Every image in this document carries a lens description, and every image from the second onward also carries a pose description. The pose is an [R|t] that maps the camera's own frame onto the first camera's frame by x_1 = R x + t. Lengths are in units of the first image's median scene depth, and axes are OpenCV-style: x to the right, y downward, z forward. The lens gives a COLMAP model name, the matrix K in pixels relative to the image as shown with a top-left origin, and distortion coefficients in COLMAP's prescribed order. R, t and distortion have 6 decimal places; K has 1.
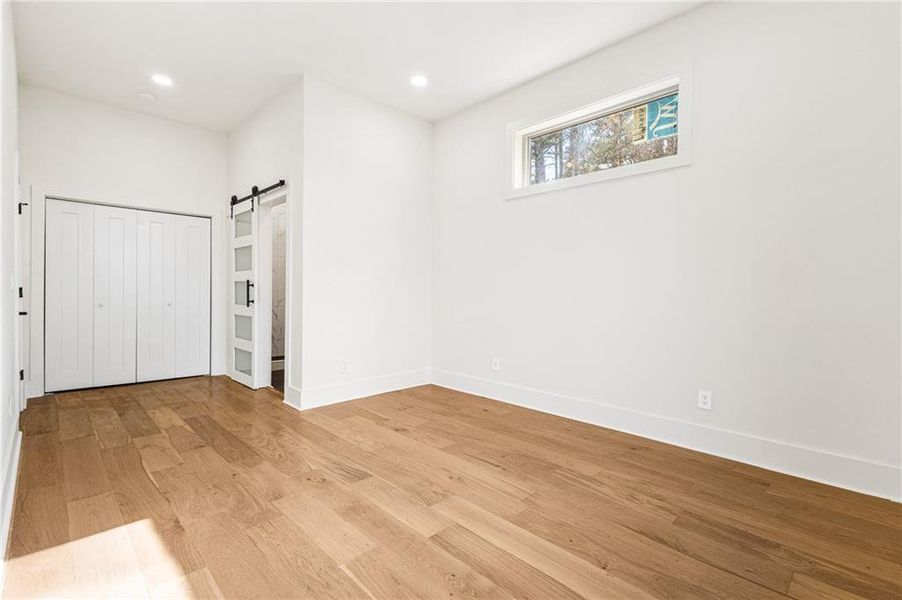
lens RADIAL K [[419.8, 0, 447.8], [0, 419.8, 297.0], [0, 0, 1]] dist [0.007563, -0.000167]
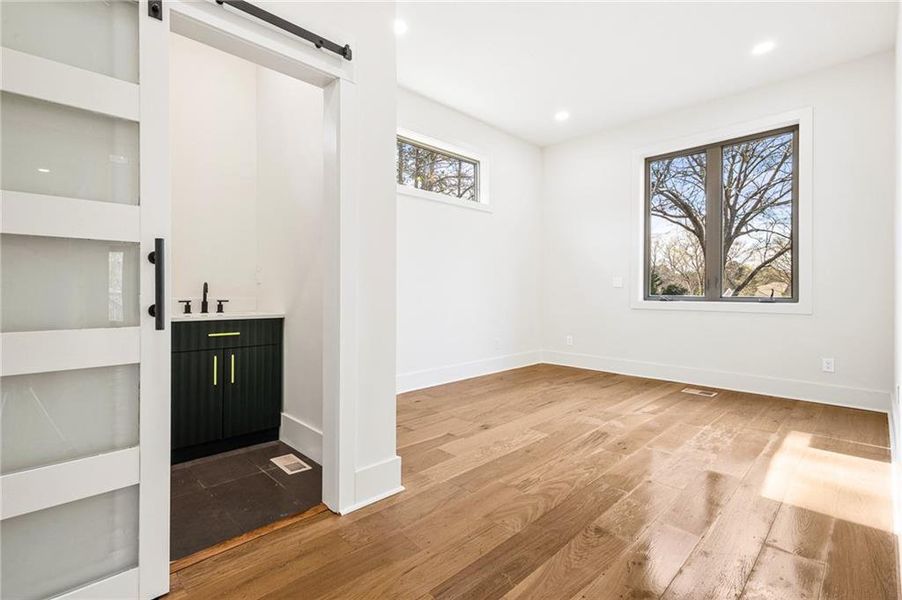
lens RADIAL K [[419.8, 0, 447.7], [0, 419.8, 293.0], [0, 0, 1]] dist [0.007563, -0.000167]
pose [[-0.009870, -0.018436, 0.999781, -1.092068], [0.011211, 0.999765, 0.018546, -0.010089], [-0.999888, 0.011391, -0.009661, 1.115197]]
